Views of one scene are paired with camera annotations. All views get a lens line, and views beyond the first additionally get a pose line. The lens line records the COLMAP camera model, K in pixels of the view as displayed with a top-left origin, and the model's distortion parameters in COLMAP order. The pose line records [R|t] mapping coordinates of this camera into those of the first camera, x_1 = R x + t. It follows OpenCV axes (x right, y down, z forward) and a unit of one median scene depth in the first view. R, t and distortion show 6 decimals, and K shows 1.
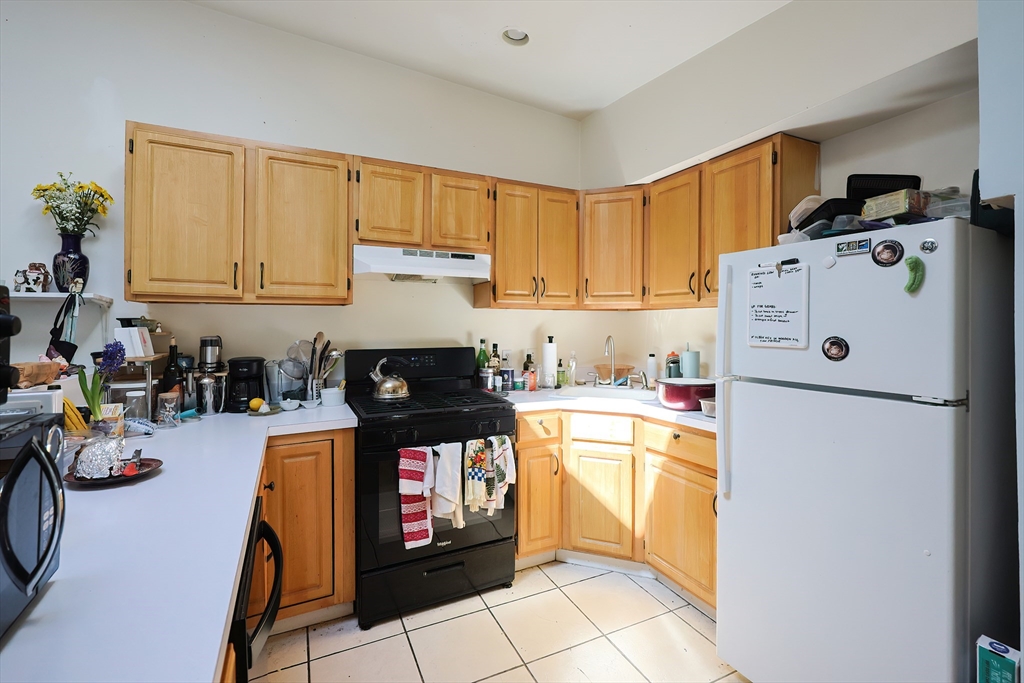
lens RADIAL K [[451.4, 0, 519.3], [0, 451.4, 326.7], [0, 0, 1]] dist [0.001032, -0.000101]
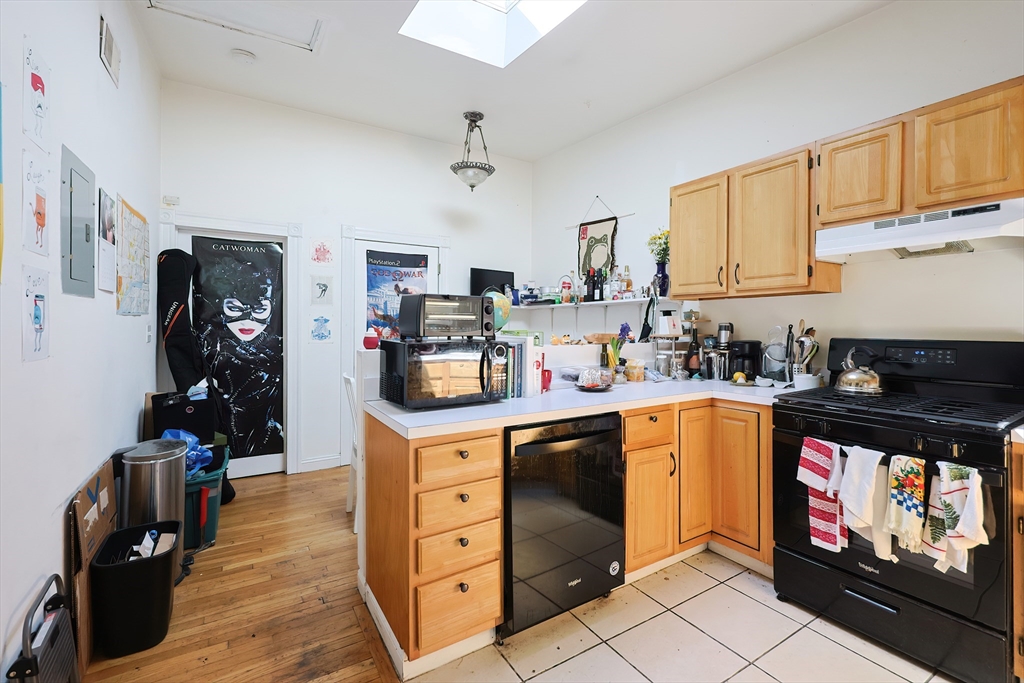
lens RADIAL K [[451.4, 0, 516.4], [0, 451.4, 323.3], [0, 0, 1]] dist [0.001032, -0.000101]
pose [[0.105160, -0.001781, -0.994454, 0.582946], [0.000867, 0.999998, -0.001699, 0.024567], [0.994455, -0.000683, 0.105161, 0.253126]]
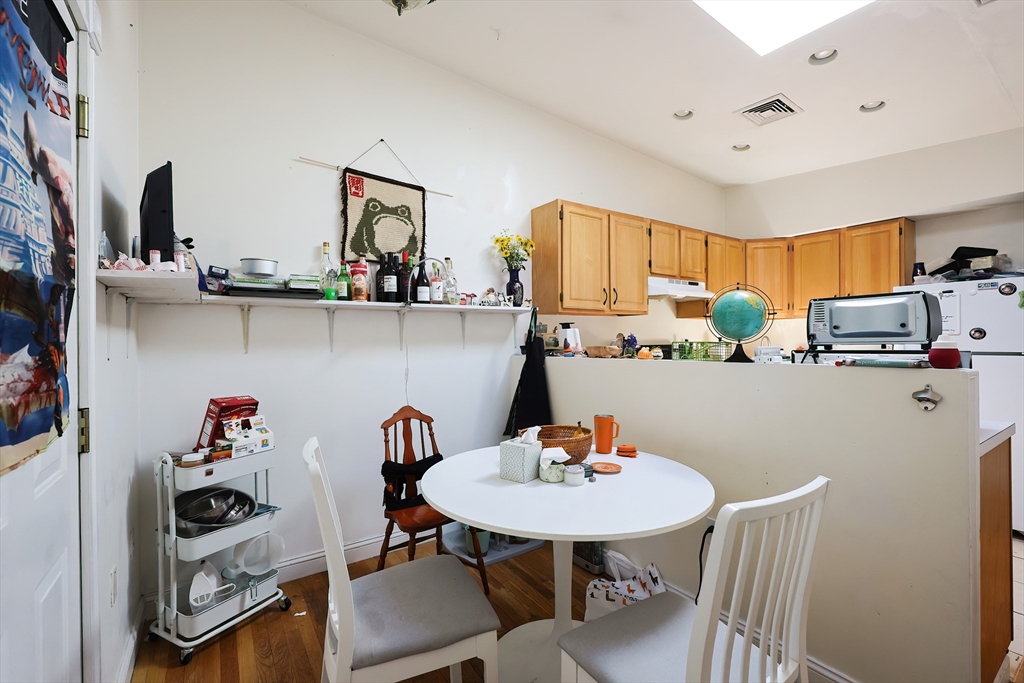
lens RADIAL K [[451.4, 0, 507.3], [0, 451.4, 342.2], [0, 0, 1]] dist [0.001032, -0.000101]
pose [[0.988110, -0.011380, 0.153329, -1.145588], [0.011693, 0.999931, -0.001143, 0.041706], [-0.153305, 0.002922, 0.988175, -0.475993]]
